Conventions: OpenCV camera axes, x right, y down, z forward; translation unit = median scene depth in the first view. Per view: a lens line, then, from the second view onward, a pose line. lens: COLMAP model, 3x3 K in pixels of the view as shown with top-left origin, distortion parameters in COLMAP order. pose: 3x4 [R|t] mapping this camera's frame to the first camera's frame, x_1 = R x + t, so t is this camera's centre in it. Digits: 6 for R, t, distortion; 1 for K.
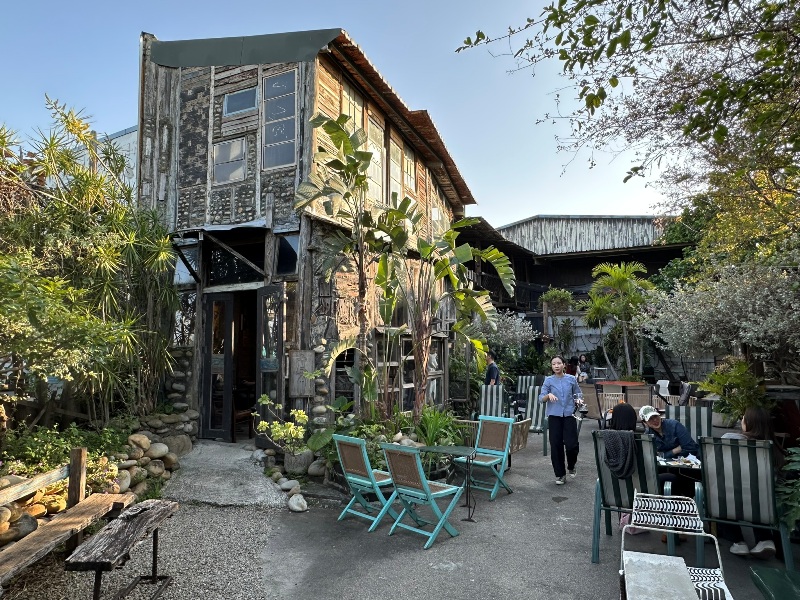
lens RADIAL K [[517.3, 0, 397.8], [0, 517.3, 304.0], [0, 0, 1]] dist [-0.018467, 0.022259]
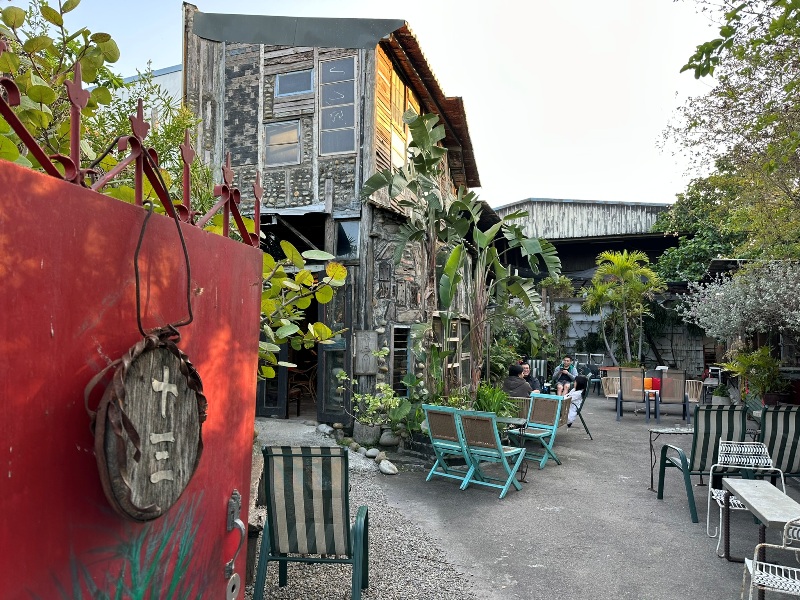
lens RADIAL K [[564.9, 0, 402.3], [0, 564.9, 305.8], [0, 0, 1]] dist [0.065248, -0.088805]
pose [[0.995143, 0.018933, 0.096601, -0.200637], [-0.022487, 0.999105, 0.035840, -0.004681], [-0.095836, -0.037838, 0.994678, -0.145171]]
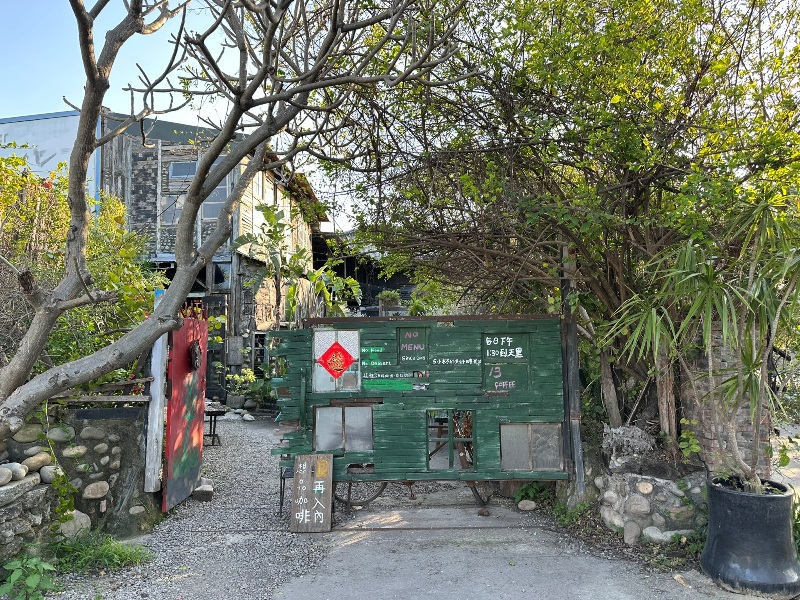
lens RADIAL K [[564.9, 0, 396.9], [0, 564.9, 301.2], [0, 0, 1]] dist [0.065248, -0.088805]
pose [[0.954208, 0.015886, 0.298723, -0.210845], [-0.022972, 0.999532, 0.020223, -0.062702], [-0.298262, -0.026159, 0.954125, -0.779336]]
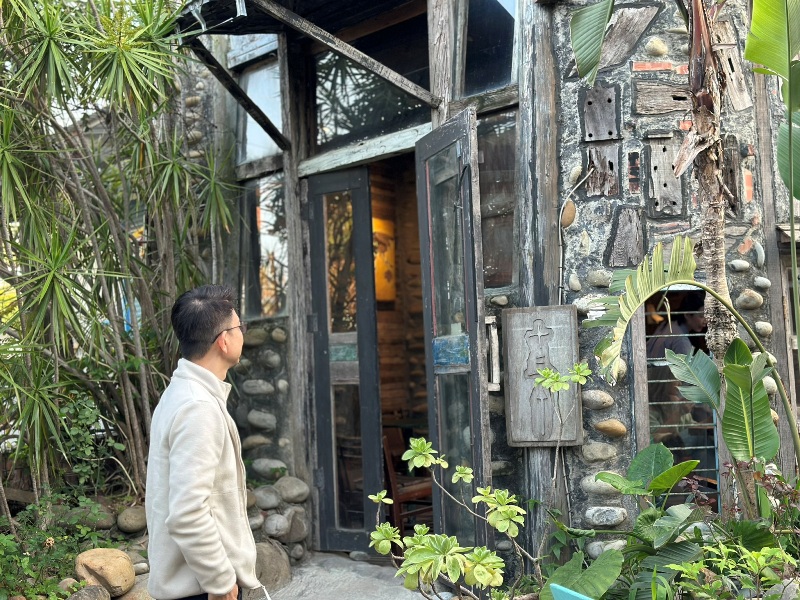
lens RADIAL K [[1098.9, 0, 395.6], [0, 1098.9, 308.2], [0, 0, 1]] dist [0.171221, 0.000000]
pose [[0.909611, -0.050653, -0.412362, 0.023429], [0.075475, 0.996171, 0.044120, 0.046585], [0.408548, -0.071255, 0.909951, 0.278533]]
